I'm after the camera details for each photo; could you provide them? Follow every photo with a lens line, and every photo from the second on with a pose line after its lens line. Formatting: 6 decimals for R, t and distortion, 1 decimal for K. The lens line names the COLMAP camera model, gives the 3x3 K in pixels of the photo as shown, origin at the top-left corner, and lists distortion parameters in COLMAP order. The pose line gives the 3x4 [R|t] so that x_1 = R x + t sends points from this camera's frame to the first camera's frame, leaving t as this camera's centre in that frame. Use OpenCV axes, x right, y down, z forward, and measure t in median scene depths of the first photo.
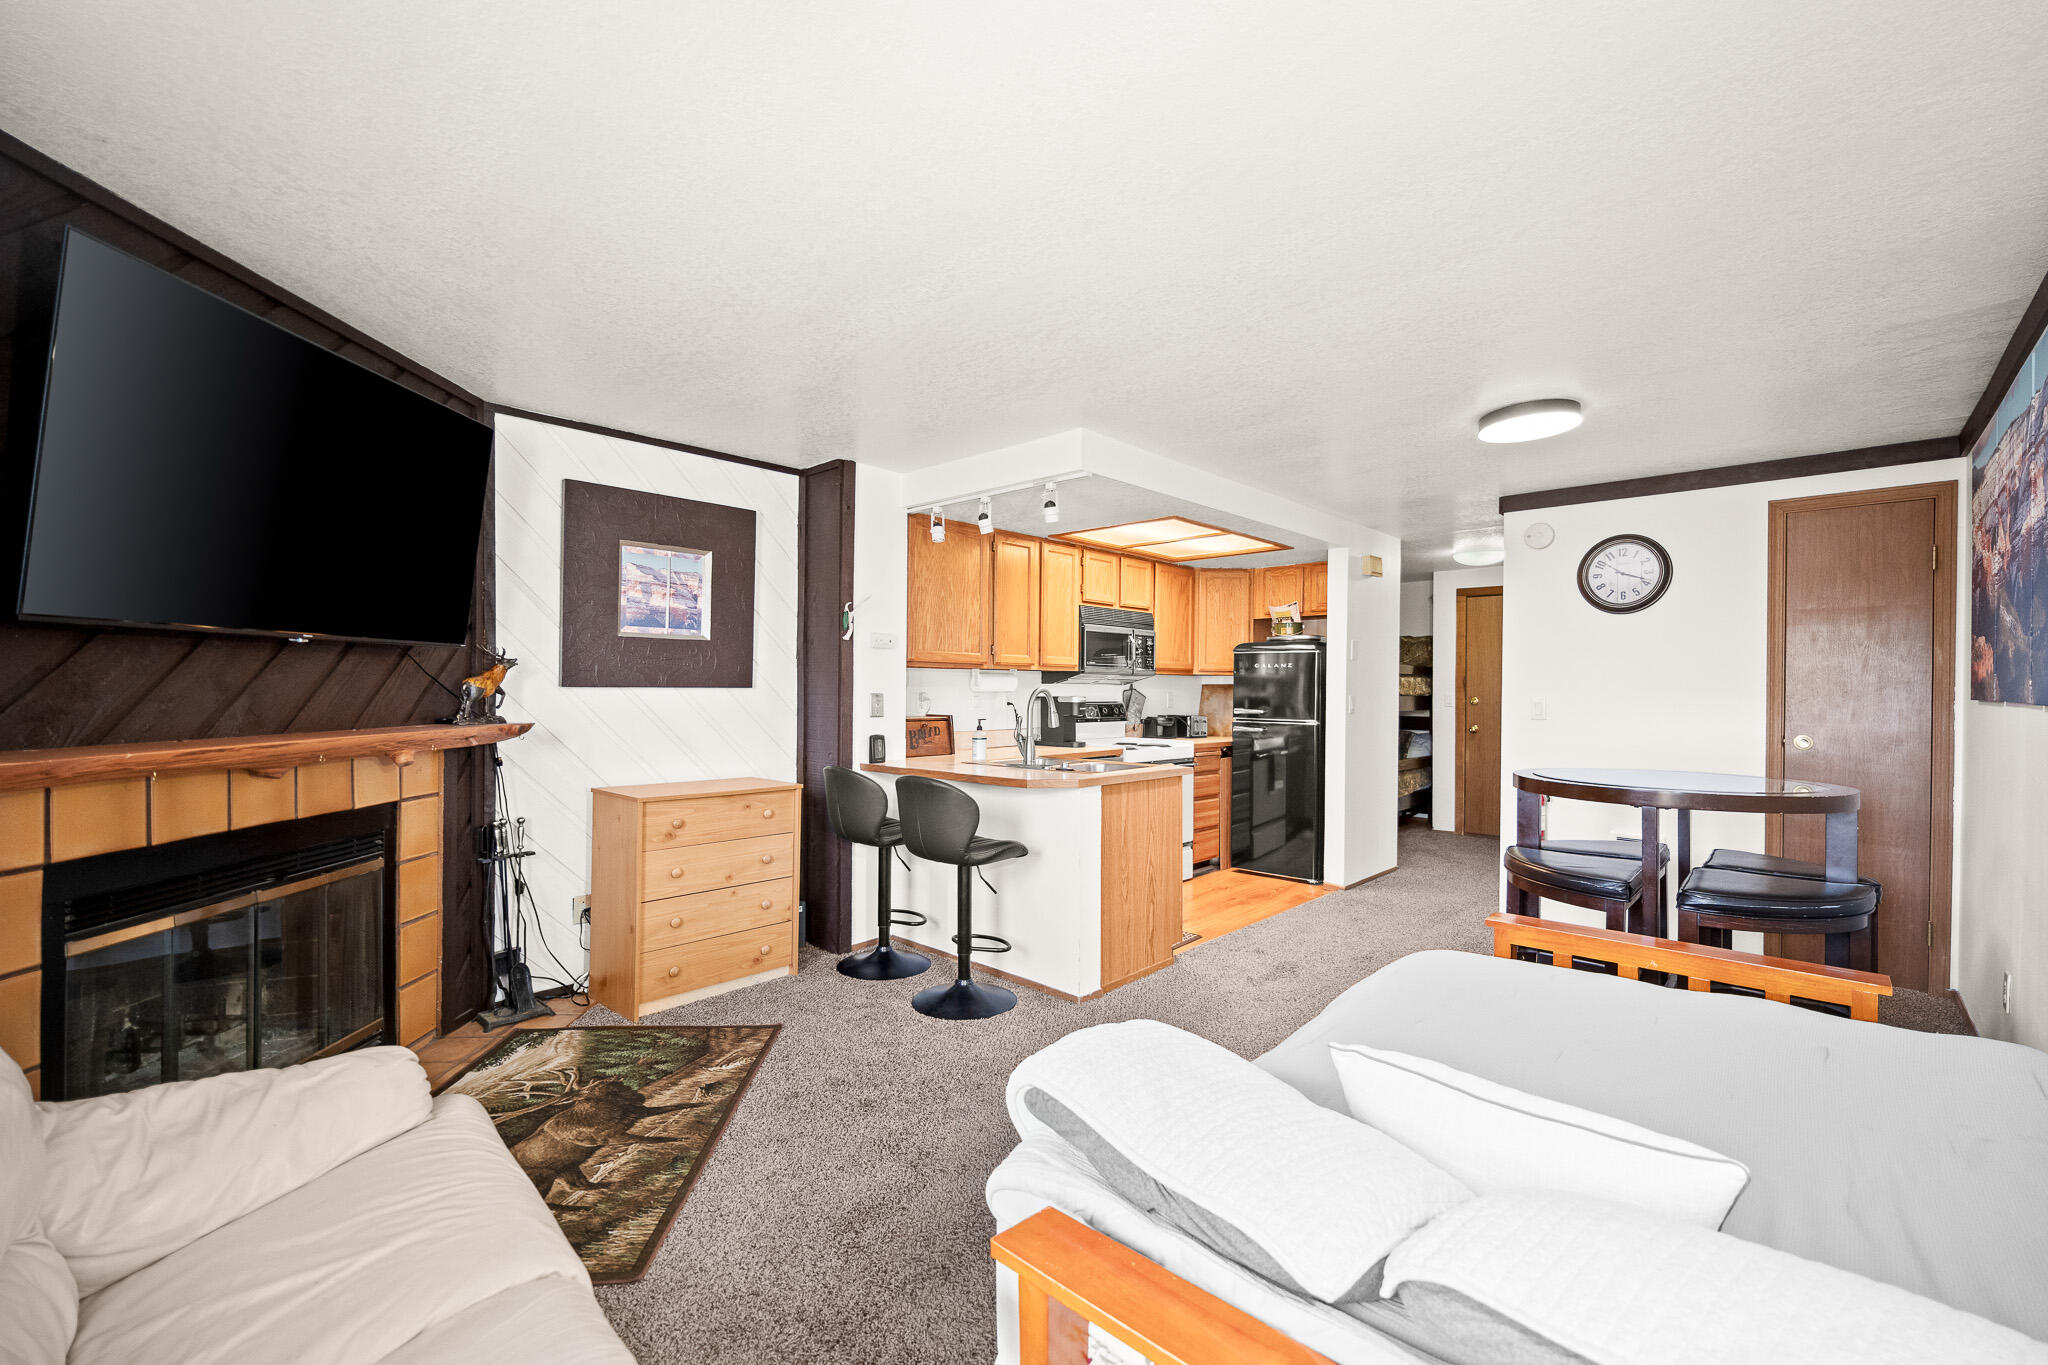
lens RADIAL K [[837.8, 0, 1040.3], [0, 837.8, 686.9], [0, 0, 1]] dist [-0.006937, 0.000957]
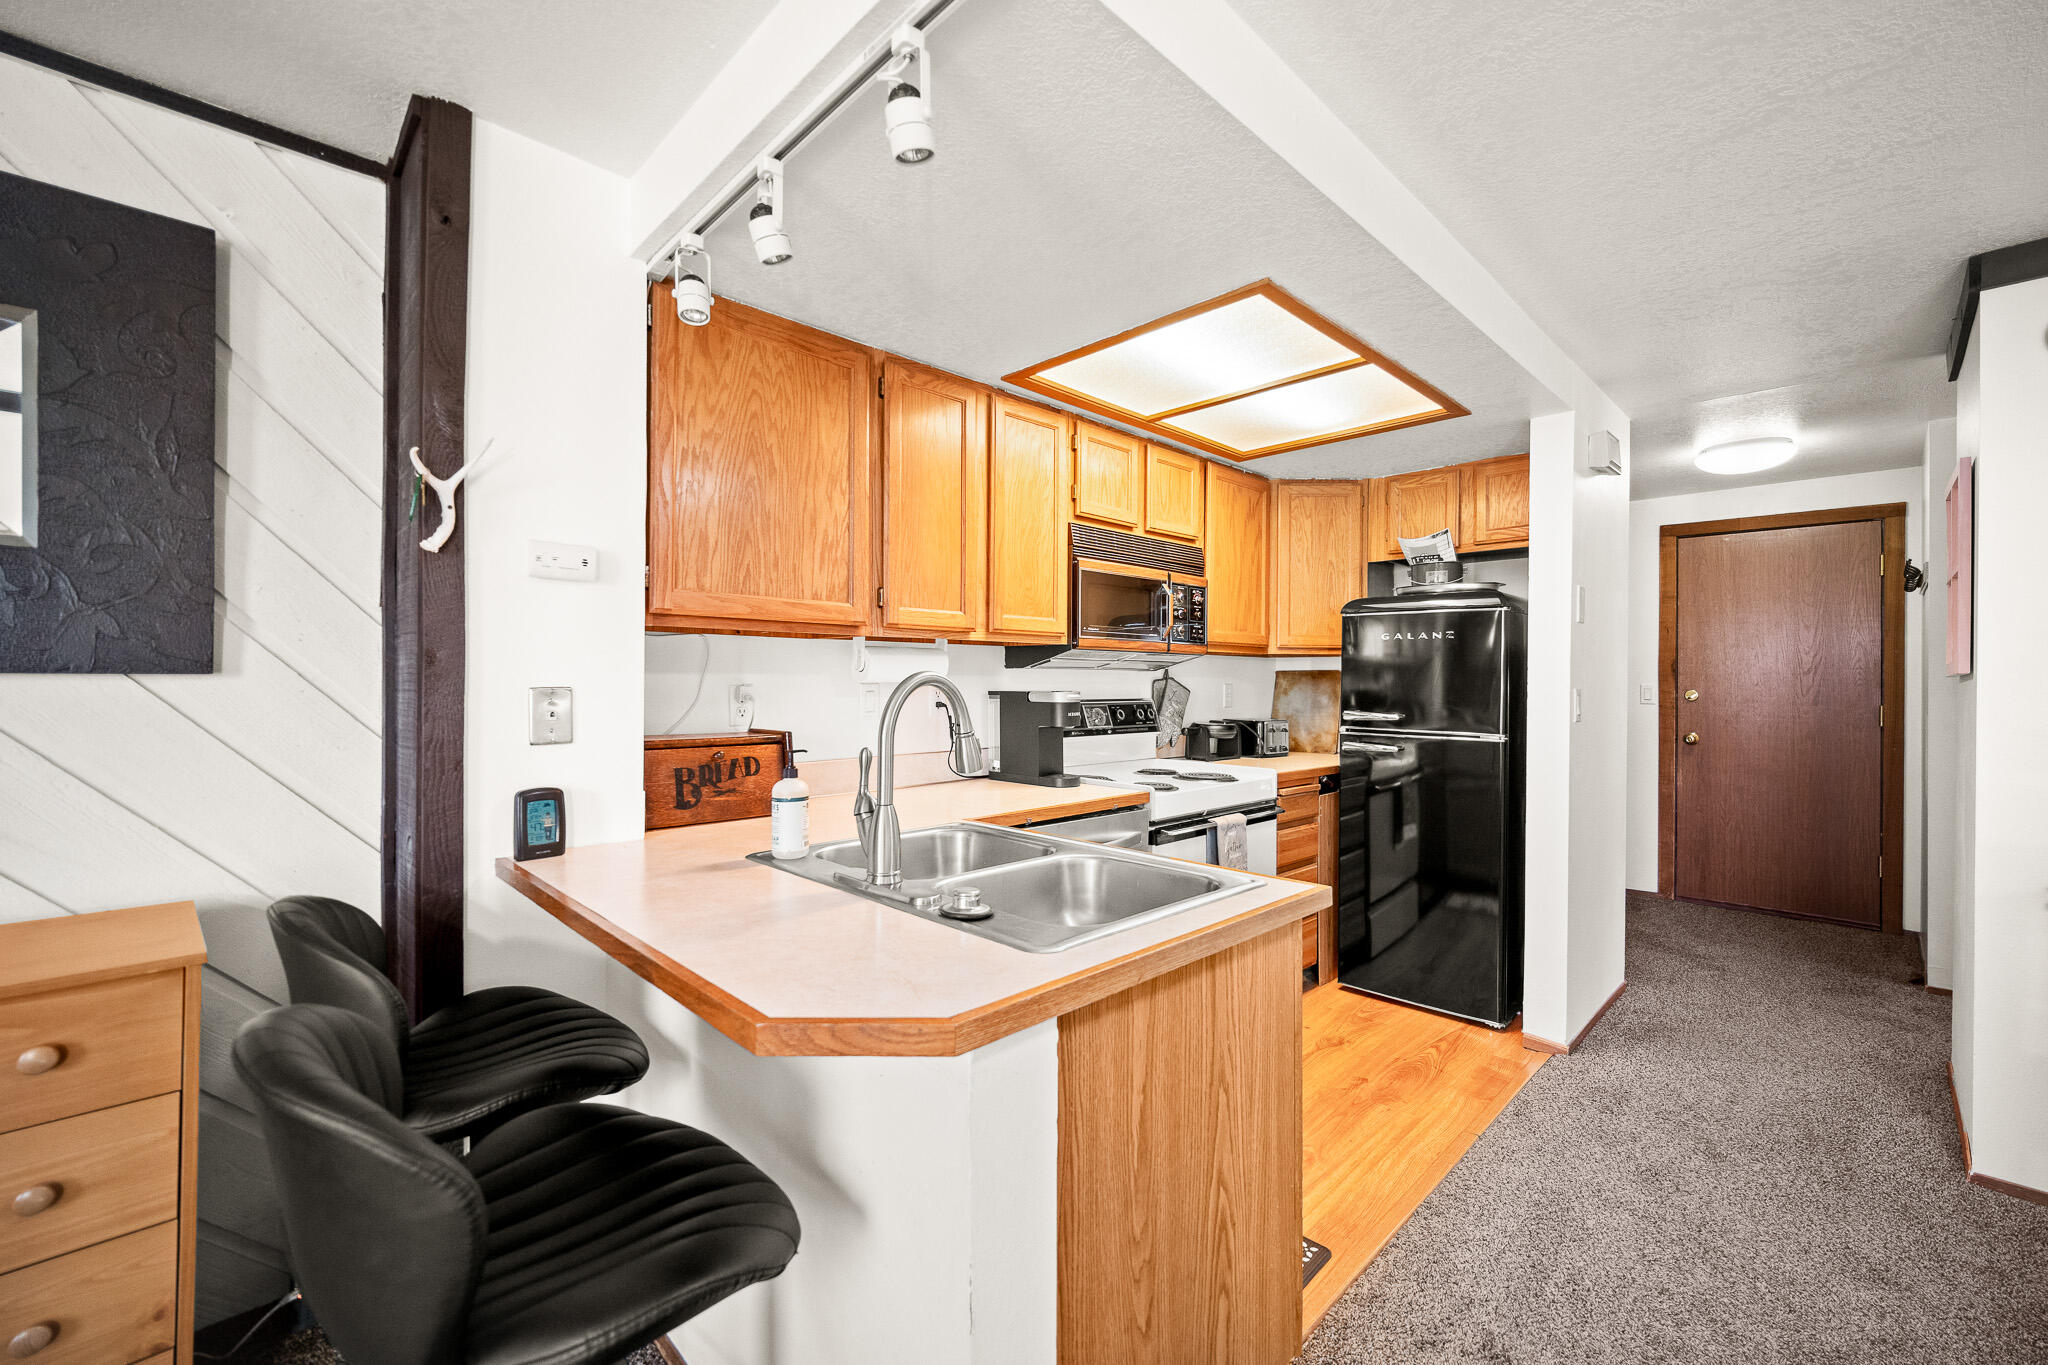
lens RADIAL K [[837.8, 0, 1055.6], [0, 837.8, 674.7], [0, 0, 1]] dist [-0.006937, 0.000957]
pose [[0.999672, -0.002424, -0.025510, 0.049716], [0.002318, 0.999988, -0.004218, 0.002819], [0.025520, 0.004157, 0.999666, 0.441821]]
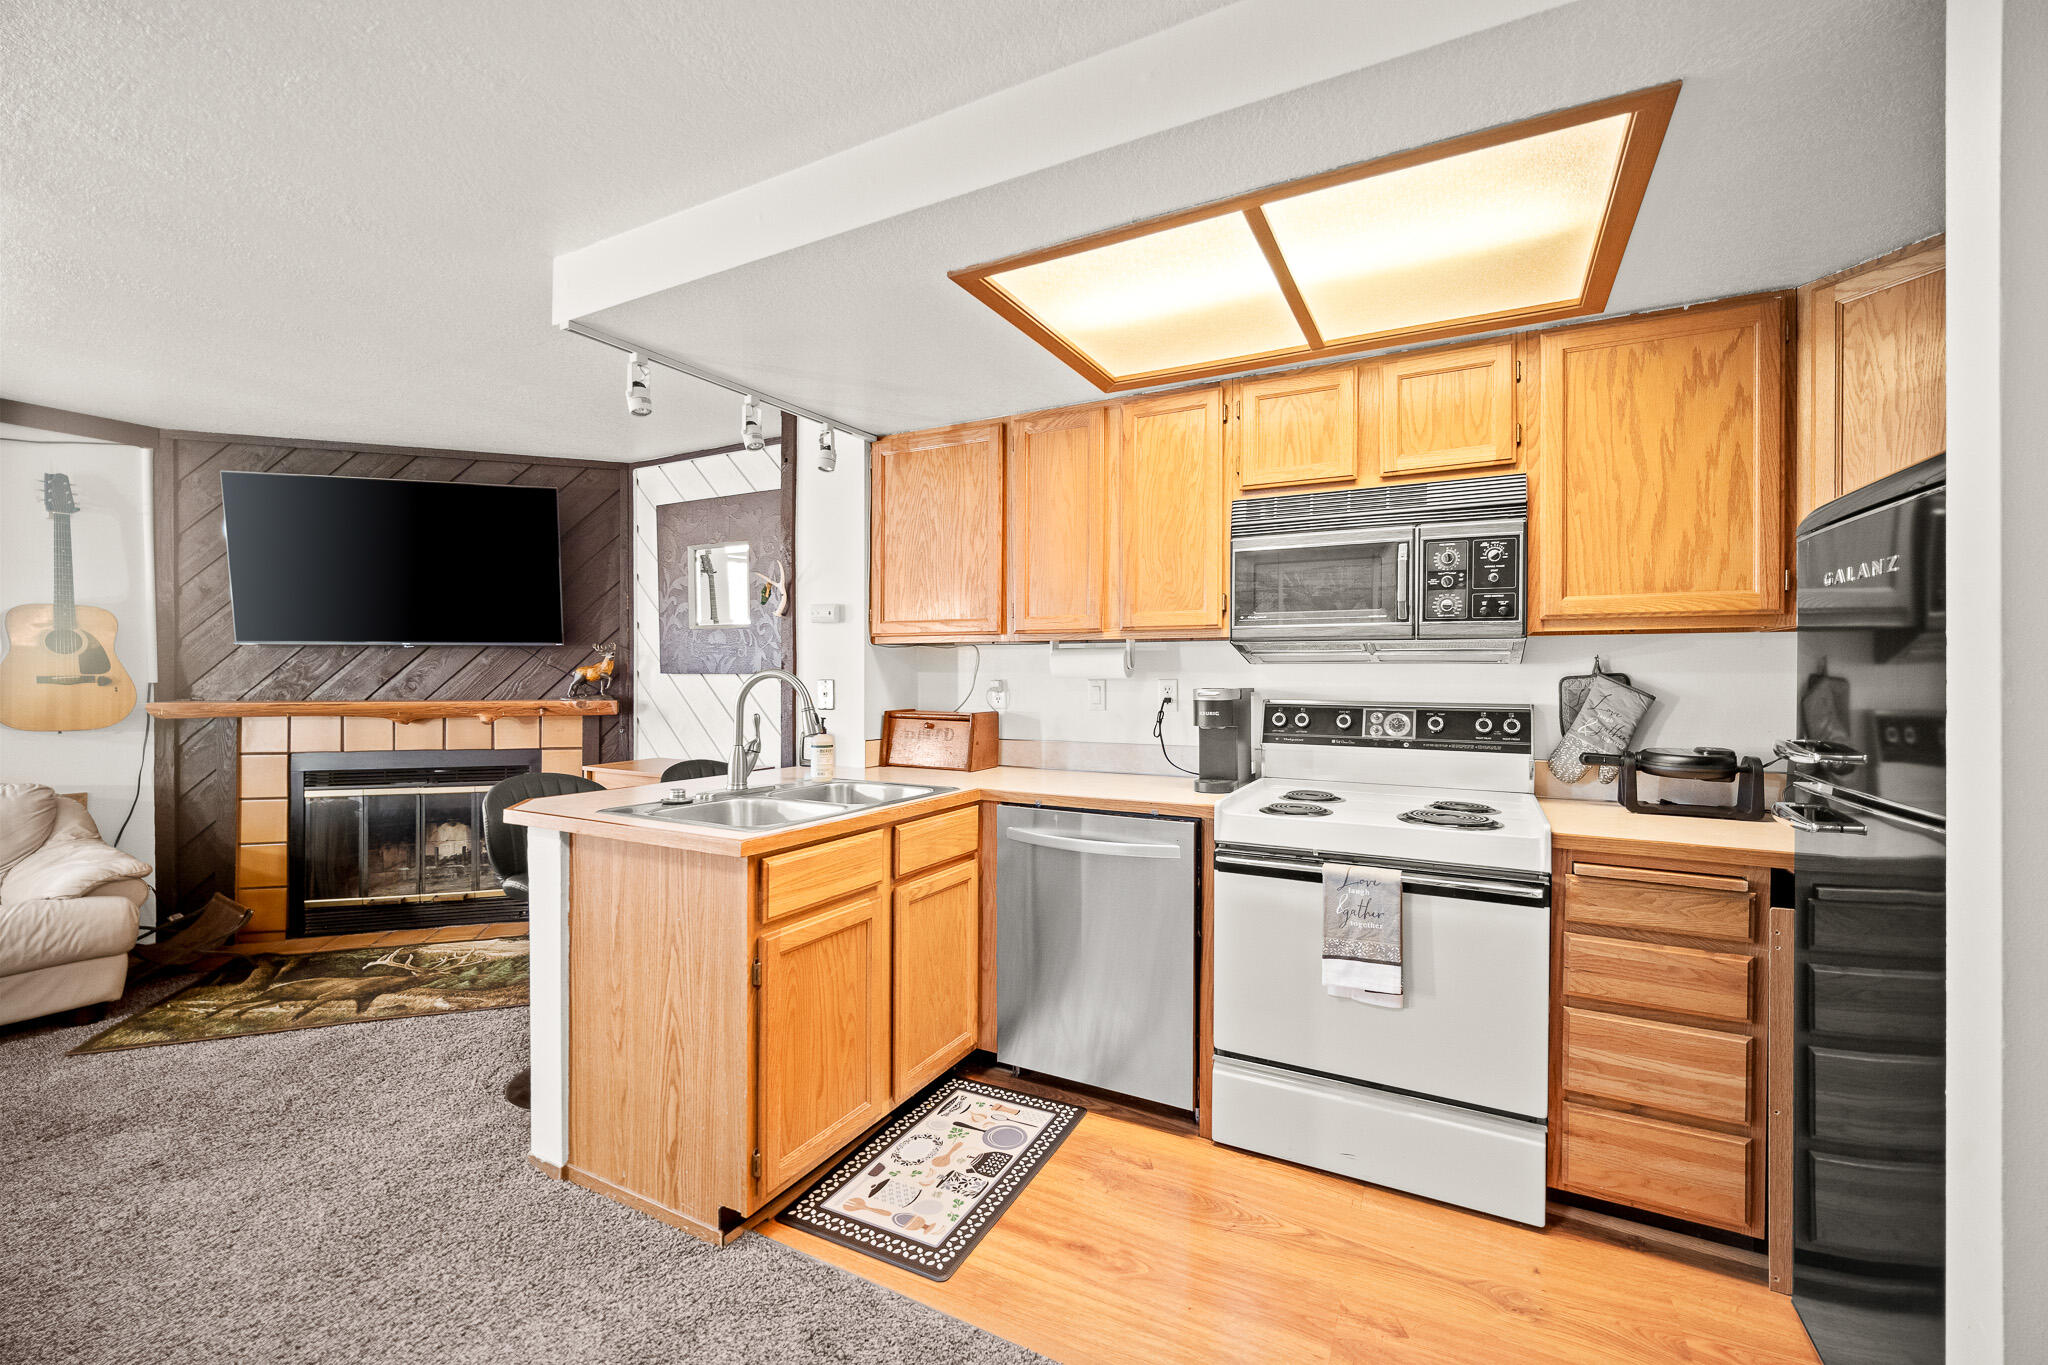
lens RADIAL K [[837.8, 0, 1028.3], [0, 837.8, 676.6], [0, 0, 1]] dist [-0.006937, 0.000957]
pose [[0.267051, -0.004677, -0.963671, 0.462901], [-0.001086, 0.999986, -0.005154, 0.006924], [0.963682, 0.002423, 0.267042, 0.725143]]
